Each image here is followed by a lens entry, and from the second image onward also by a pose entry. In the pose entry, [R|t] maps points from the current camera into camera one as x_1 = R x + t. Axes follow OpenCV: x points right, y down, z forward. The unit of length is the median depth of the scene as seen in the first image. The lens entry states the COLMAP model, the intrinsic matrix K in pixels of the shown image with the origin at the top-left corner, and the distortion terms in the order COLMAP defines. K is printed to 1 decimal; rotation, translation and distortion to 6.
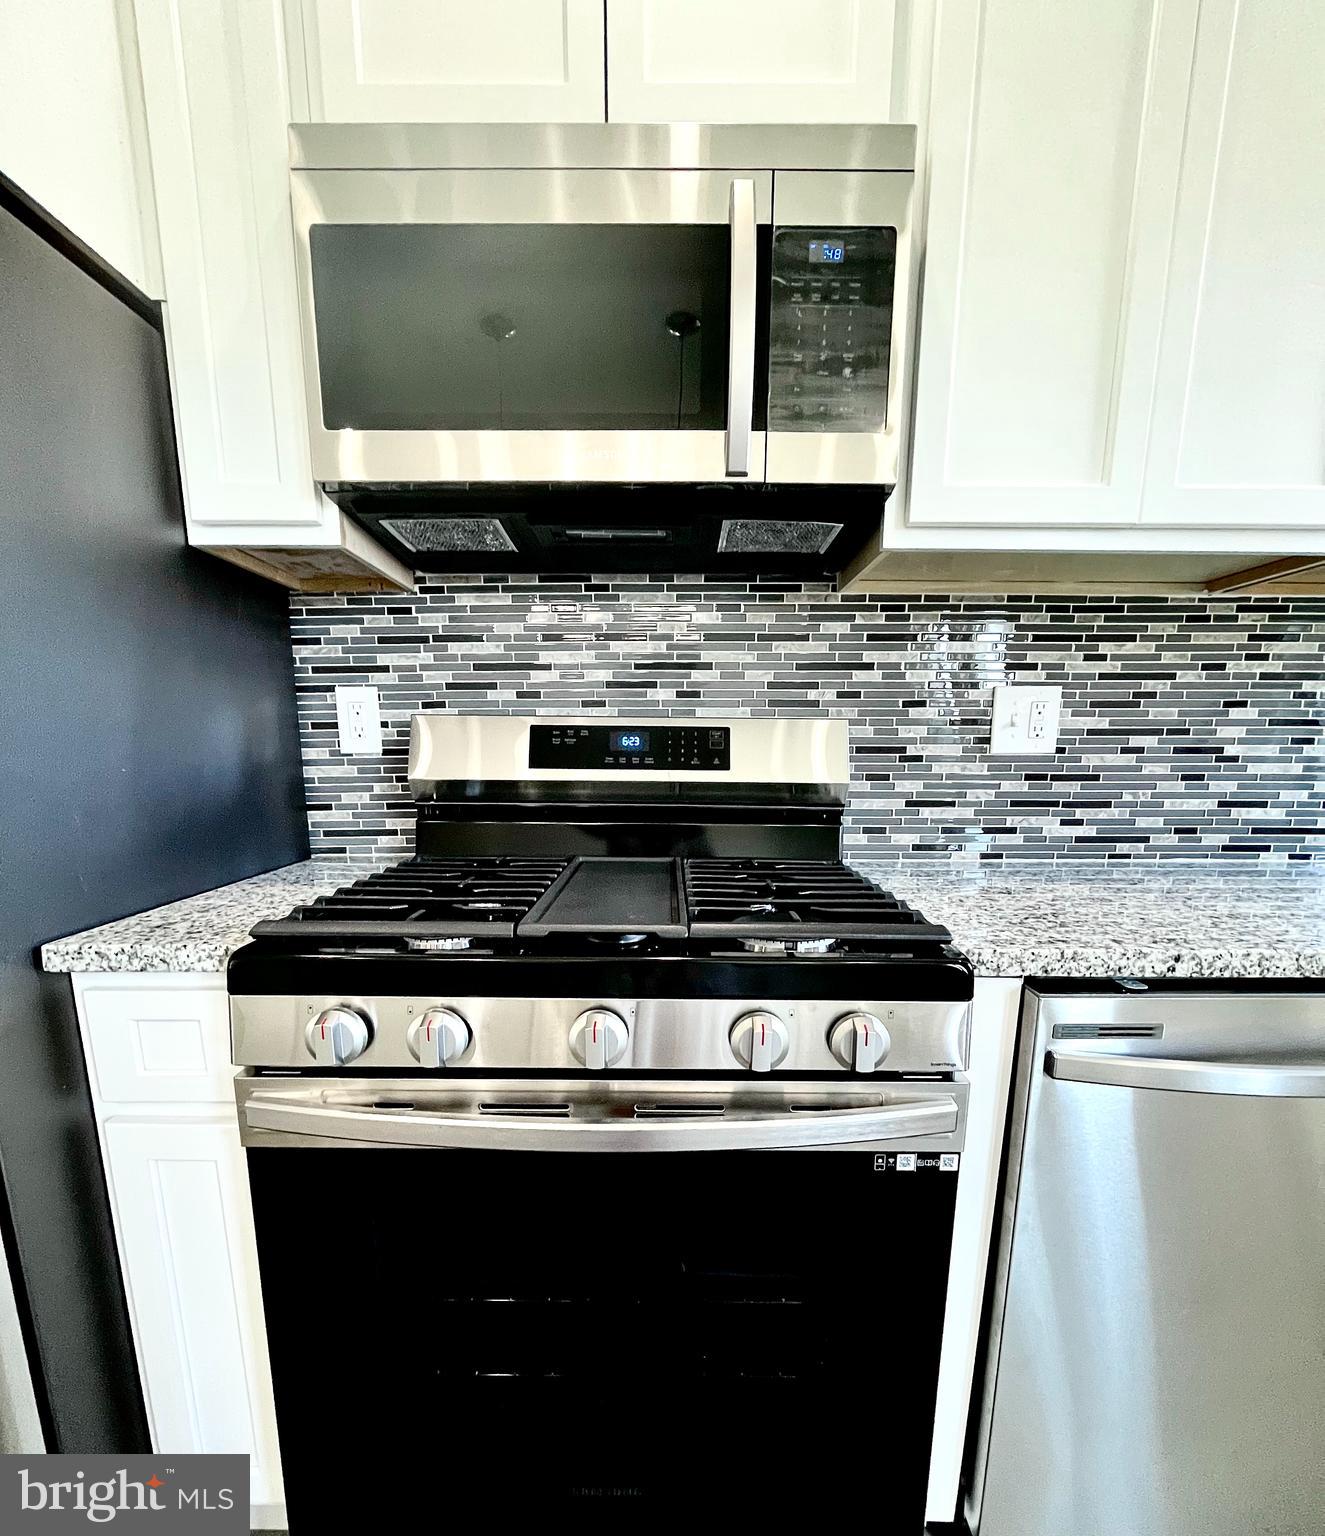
lens RADIAL K [[722.3, 0, 668.1], [0, 722.3, 893.5], [0, 0, 1]] dist [-0.001815, -0.001159]
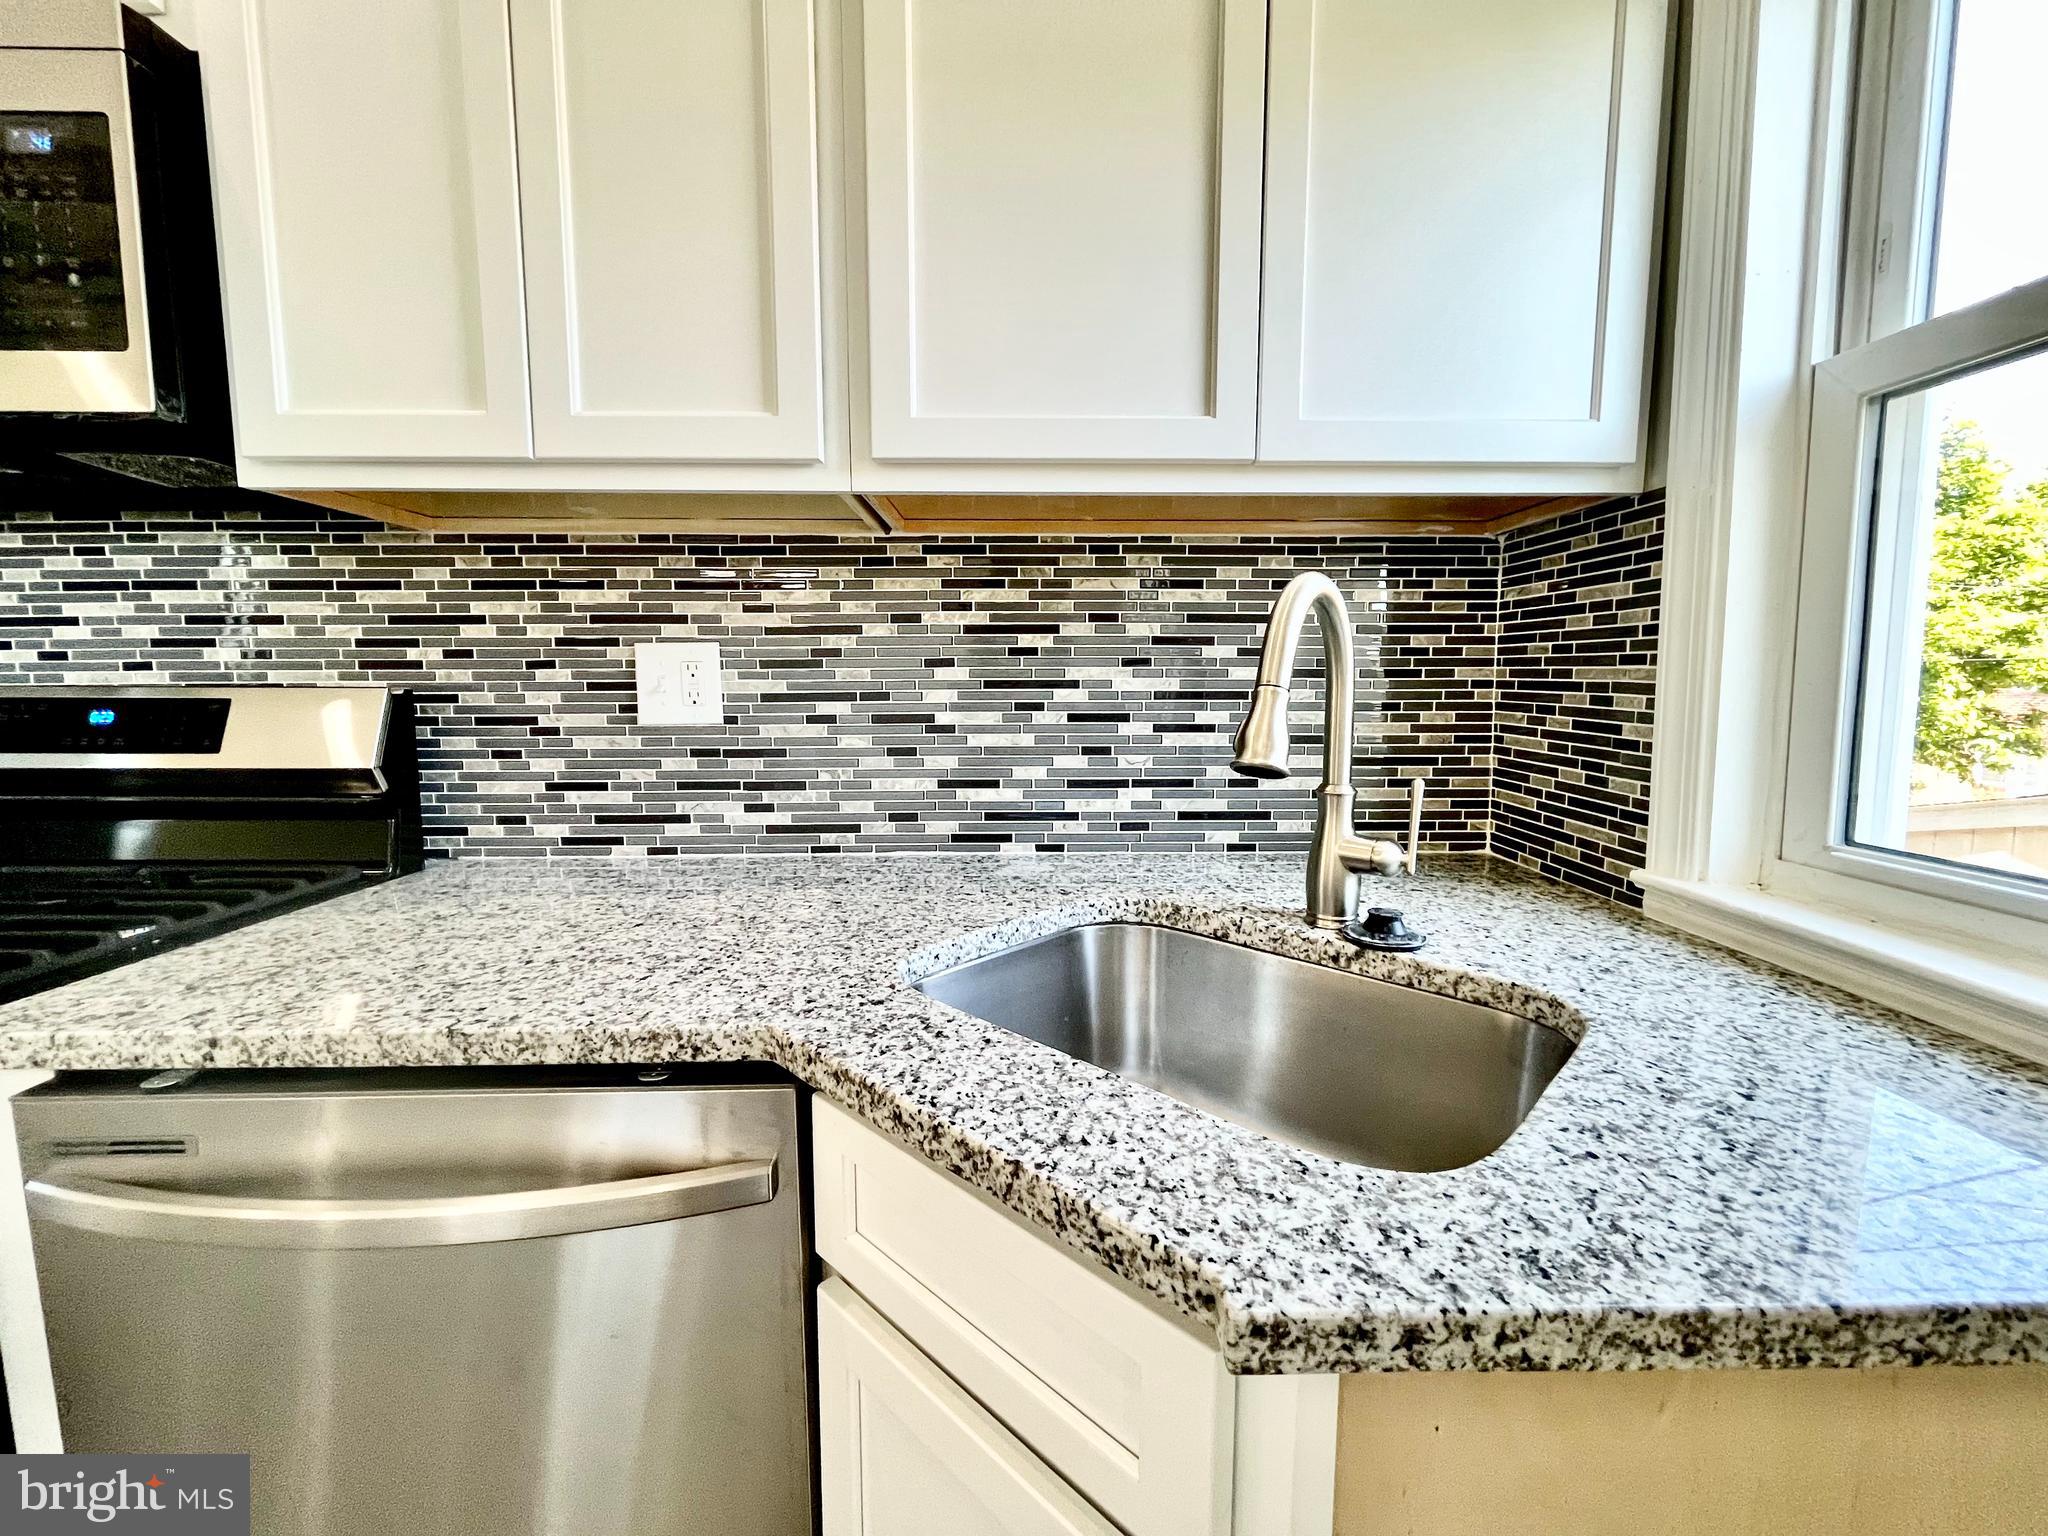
lens RADIAL K [[836.3, 0, 1030.6], [0, 836.3, 764.5], [0, 0, 1]] dist [-0.000795, -0.000684]
pose [[0.999677, -0.007237, 0.024371, 0.873064], [0.009489, 0.995563, -0.093618, -0.059295], [-0.023585, 0.093819, 0.995310, 0.067875]]
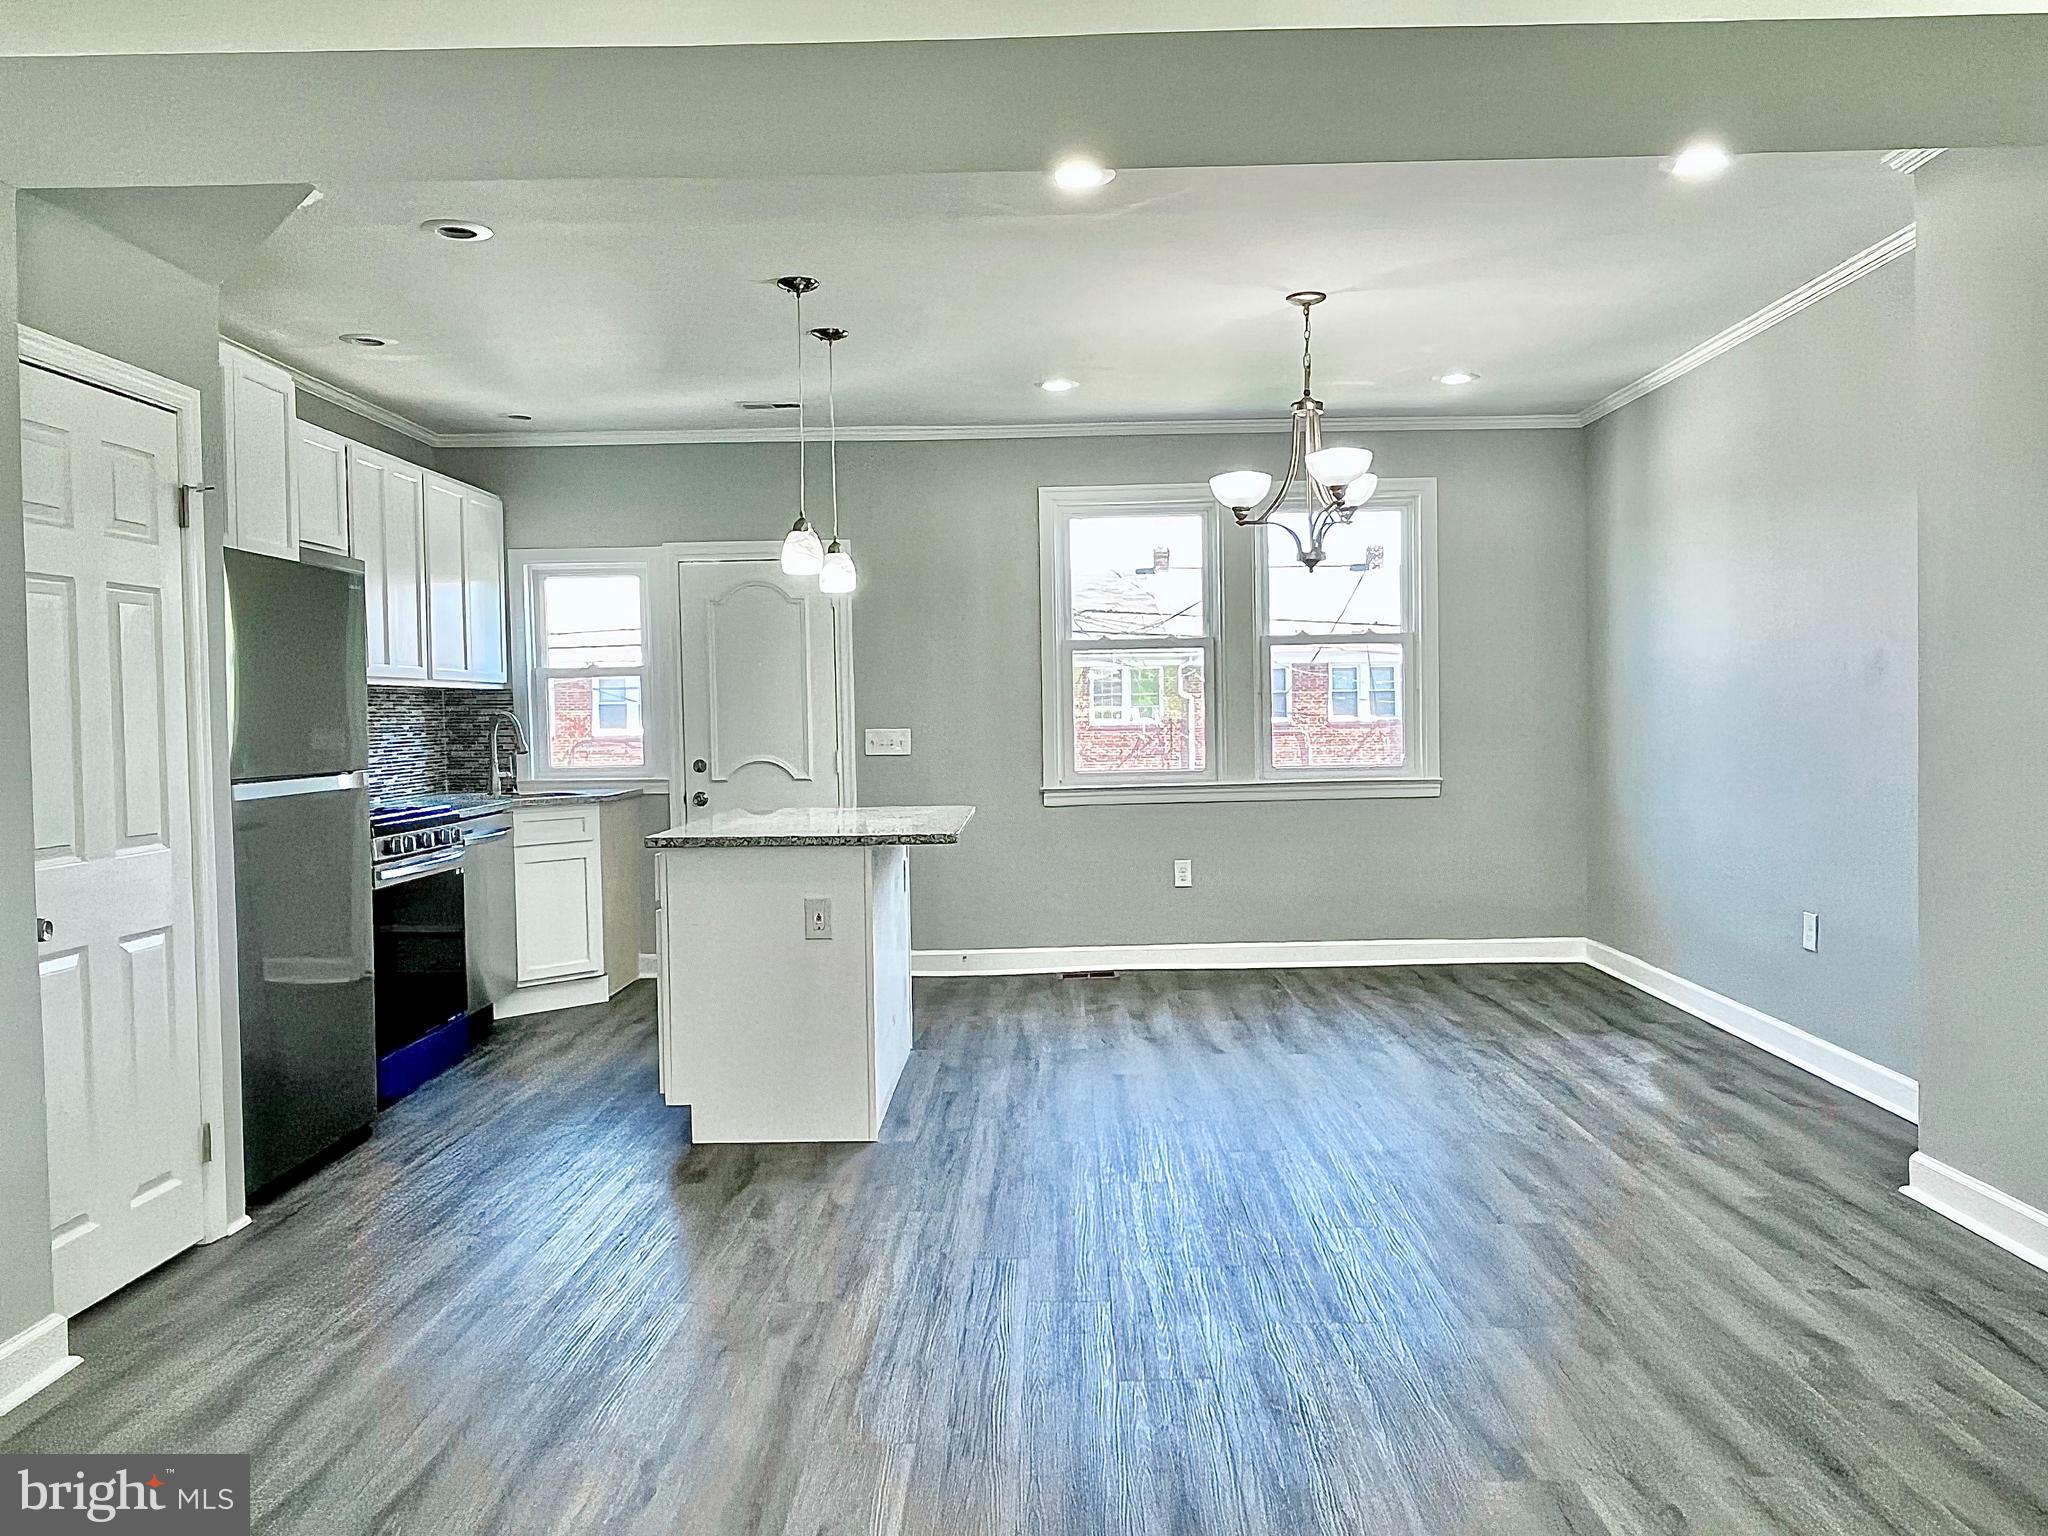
lens RADIAL K [[1546.7, 0, 1021.3], [0, 1546.7, 759.6], [0, 0, 1]] dist [0.037801, 0.001440]
pose [[0.010579, -0.036795, 0.999267, -4.090844], [0.215975, 0.975819, 0.033645, 0.101423], [-0.976342, 0.215461, 0.018270, -1.091915]]
